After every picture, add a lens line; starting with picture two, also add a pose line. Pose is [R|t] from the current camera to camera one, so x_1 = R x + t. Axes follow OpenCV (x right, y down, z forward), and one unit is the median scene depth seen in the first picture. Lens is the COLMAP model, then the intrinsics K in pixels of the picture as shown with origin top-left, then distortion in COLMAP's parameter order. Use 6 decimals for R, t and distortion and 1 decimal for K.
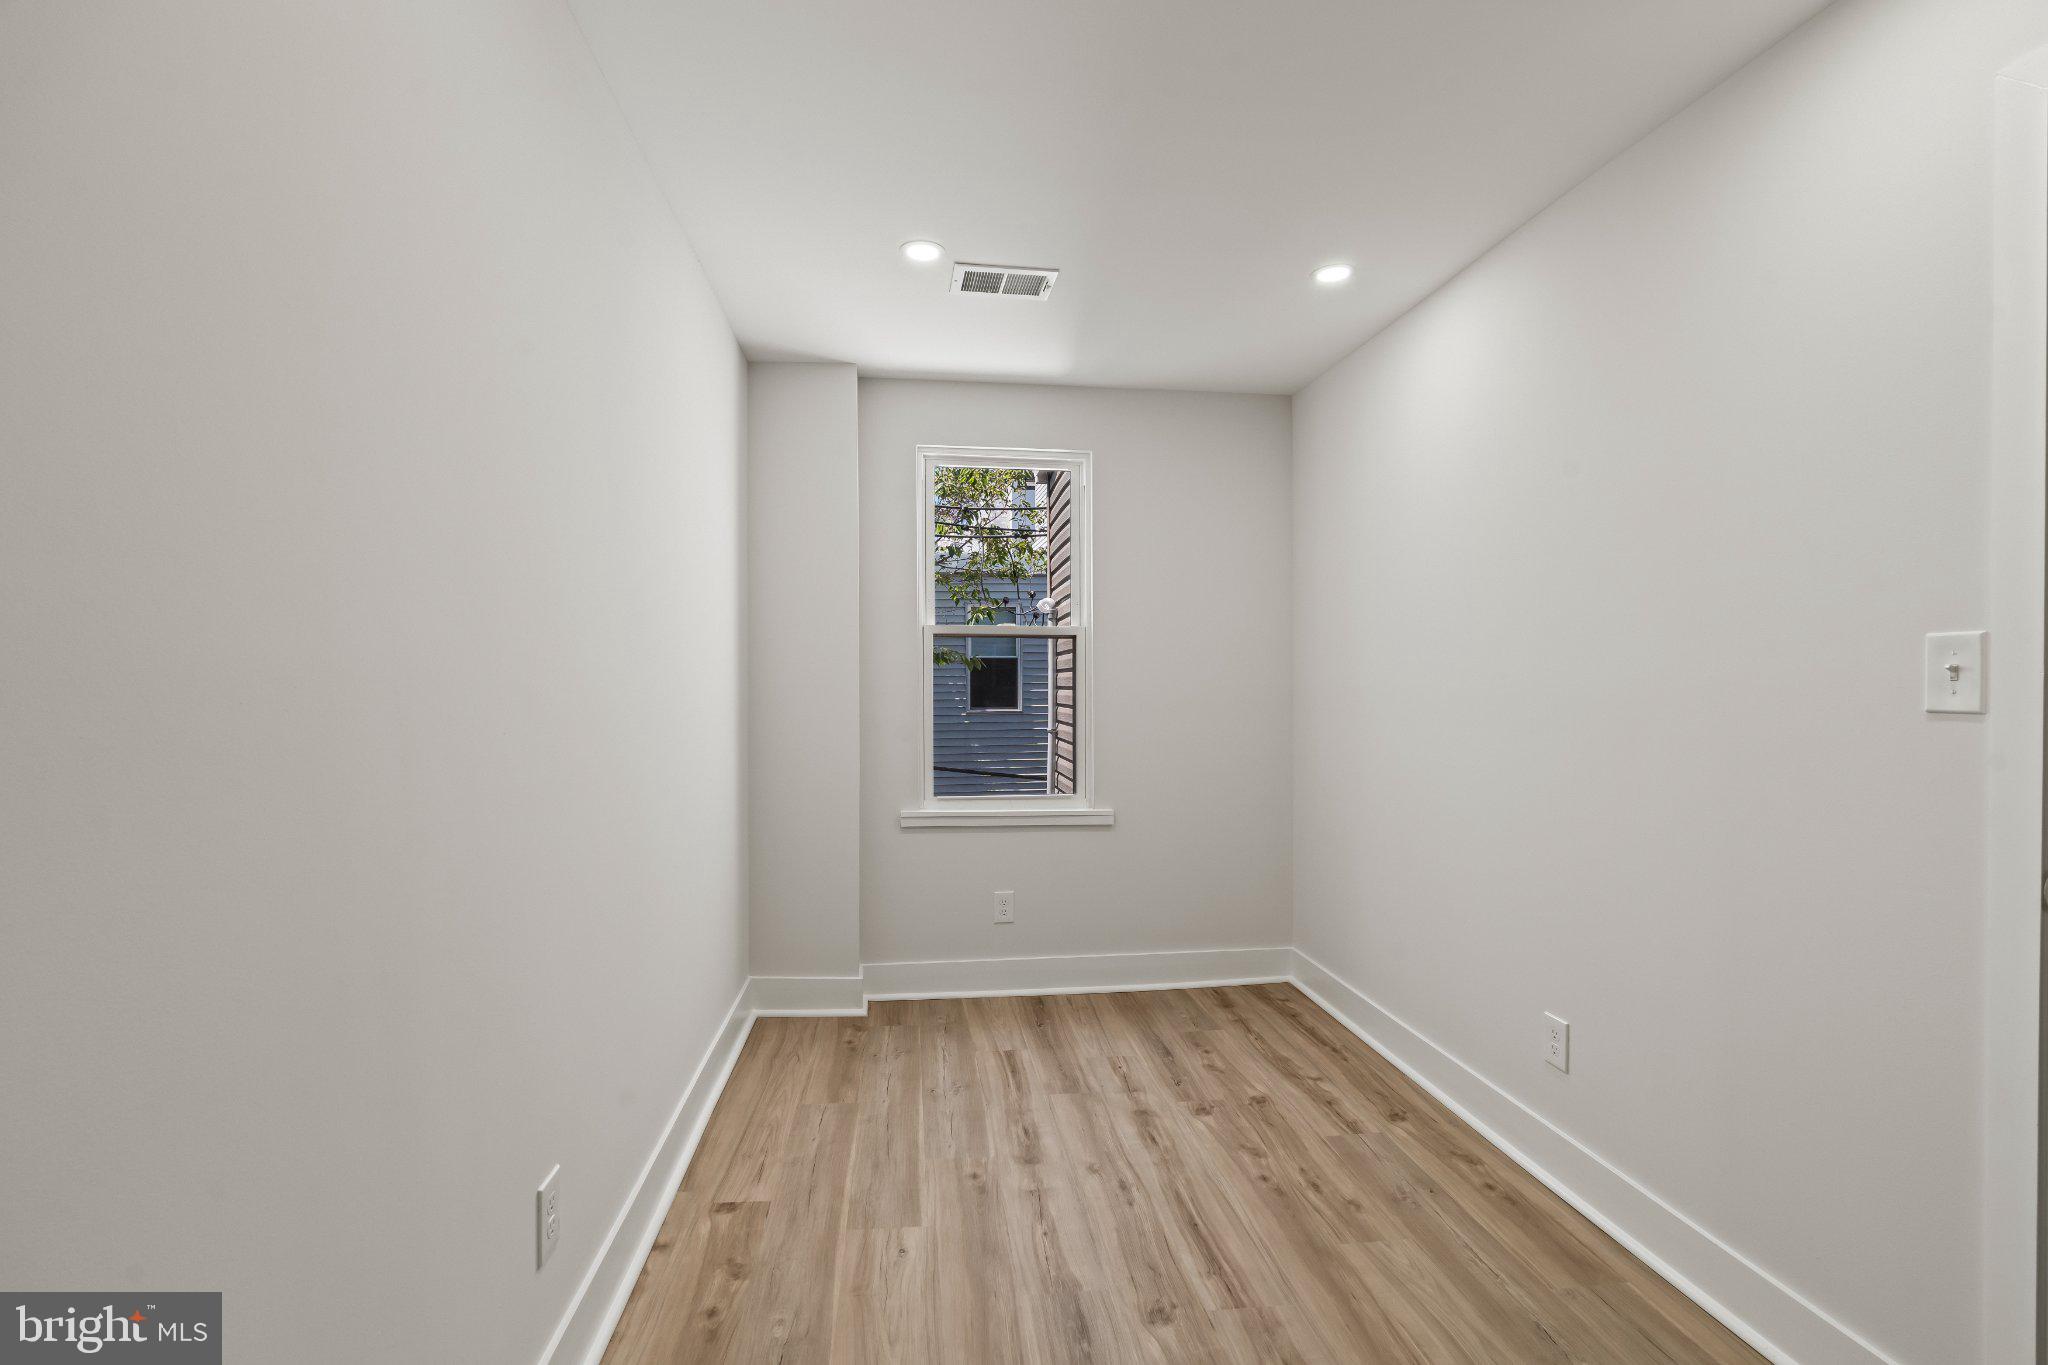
lens RADIAL K [[896.4, 0, 1027.7], [0, 896.4, 683.2], [0, 0, 1]] dist [-0.006350, 0.000659]
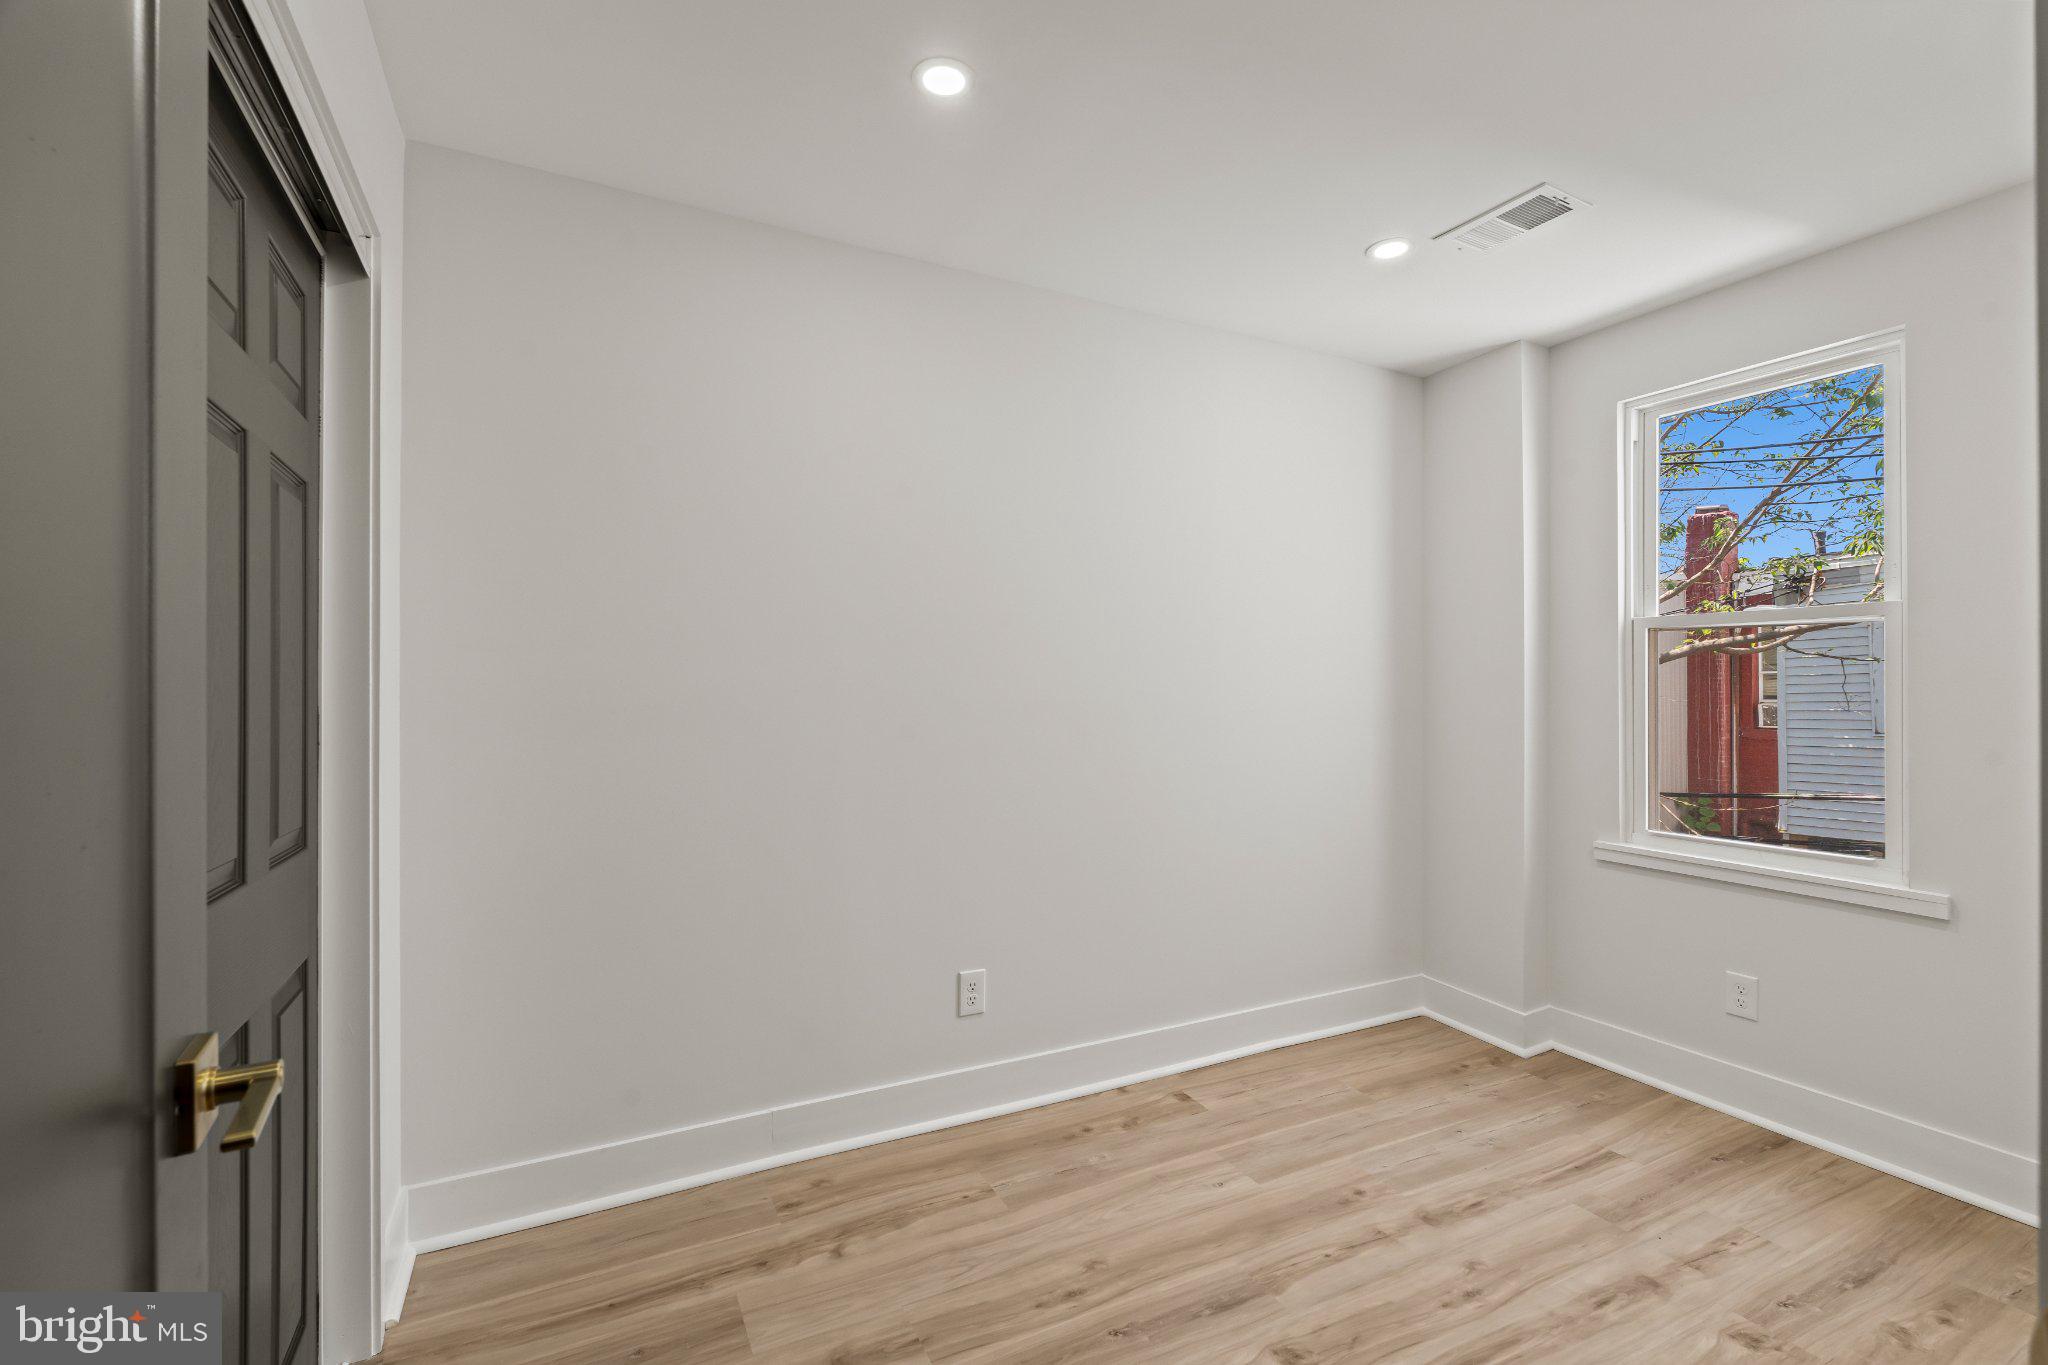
lens RADIAL K [[896.4, 0, 1026.7], [0, 896.4, 688.4], [0, 0, 1]] dist [-0.006350, 0.000659]
pose [[0.332361, -0.003967, -0.943144, 0.628773], [0.001419, 0.999992, -0.003706, 0.001304], [0.943151, -0.000107, 0.332364, 0.279235]]
